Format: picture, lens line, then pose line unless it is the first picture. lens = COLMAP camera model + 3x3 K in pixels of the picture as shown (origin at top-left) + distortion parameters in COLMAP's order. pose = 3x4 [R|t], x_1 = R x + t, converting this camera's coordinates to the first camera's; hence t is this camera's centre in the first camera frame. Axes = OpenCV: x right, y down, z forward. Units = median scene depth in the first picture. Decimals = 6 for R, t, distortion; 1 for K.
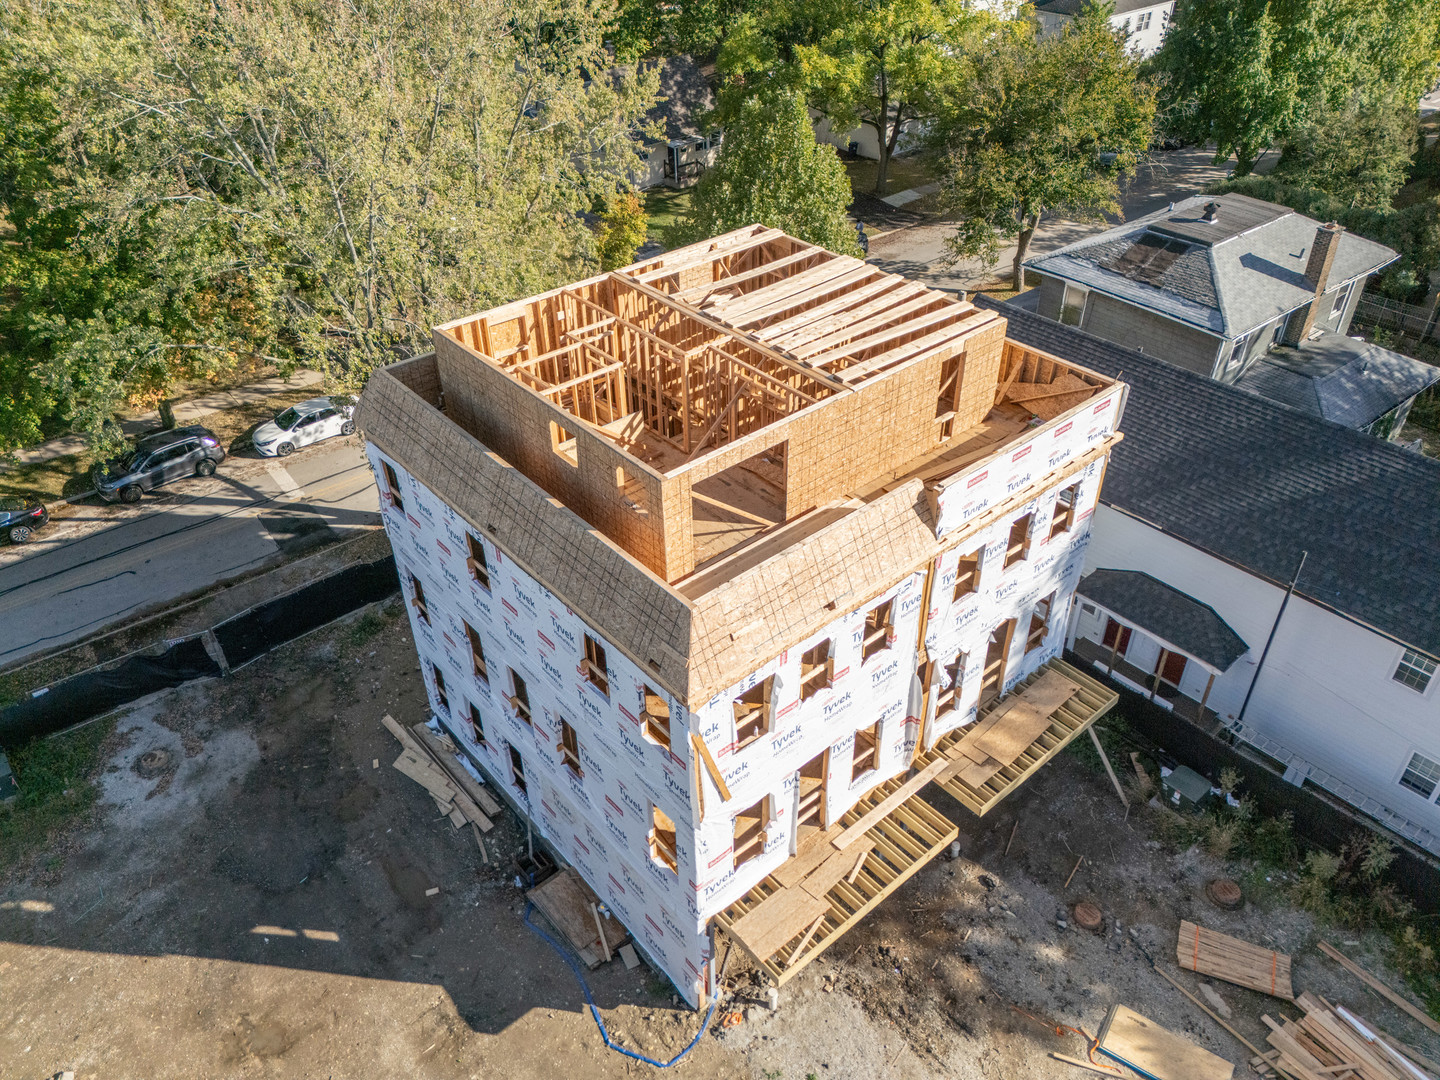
lens RADIAL K [[1085.9, 0, 720.7], [0, 1085.9, 529.8], [0, 0, 1]] dist [0.047439, -0.002759]
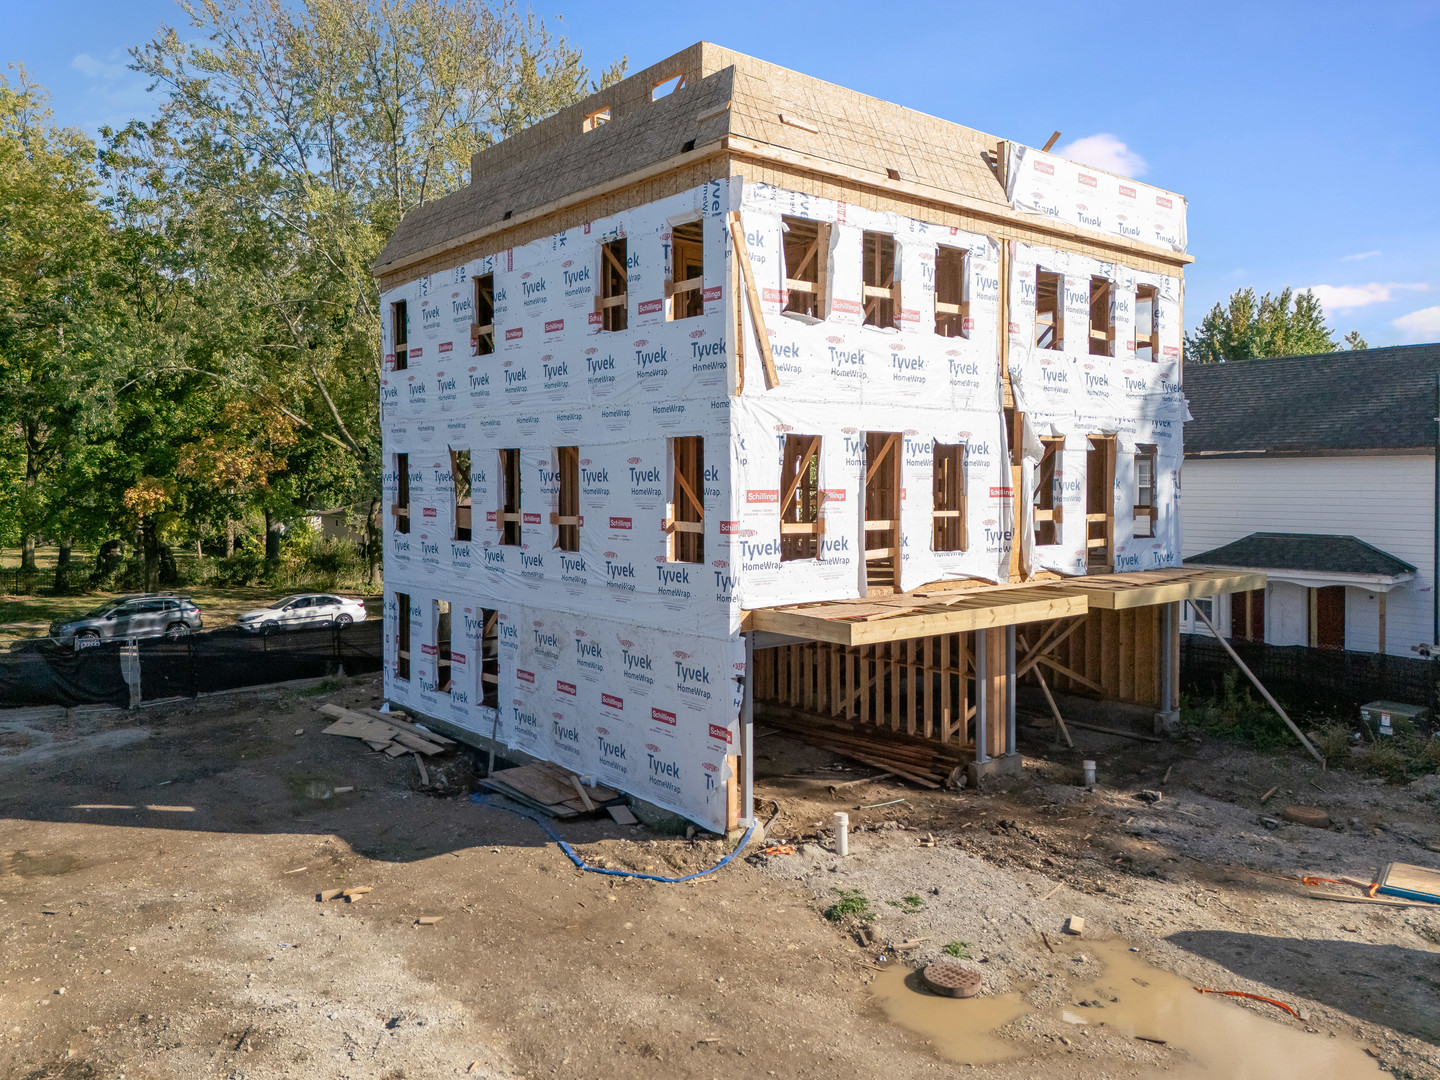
lens RADIAL K [[1085.9, 0, 717.9], [0, 1085.9, 529.9], [0, 0, 1]] dist [0.047439, -0.002759]
pose [[0.999754, 0.008666, -0.020431, -0.013837], [-0.018807, 0.819571, -0.572668, 0.655675], [0.011782, 0.572912, 0.819533, 0.374828]]
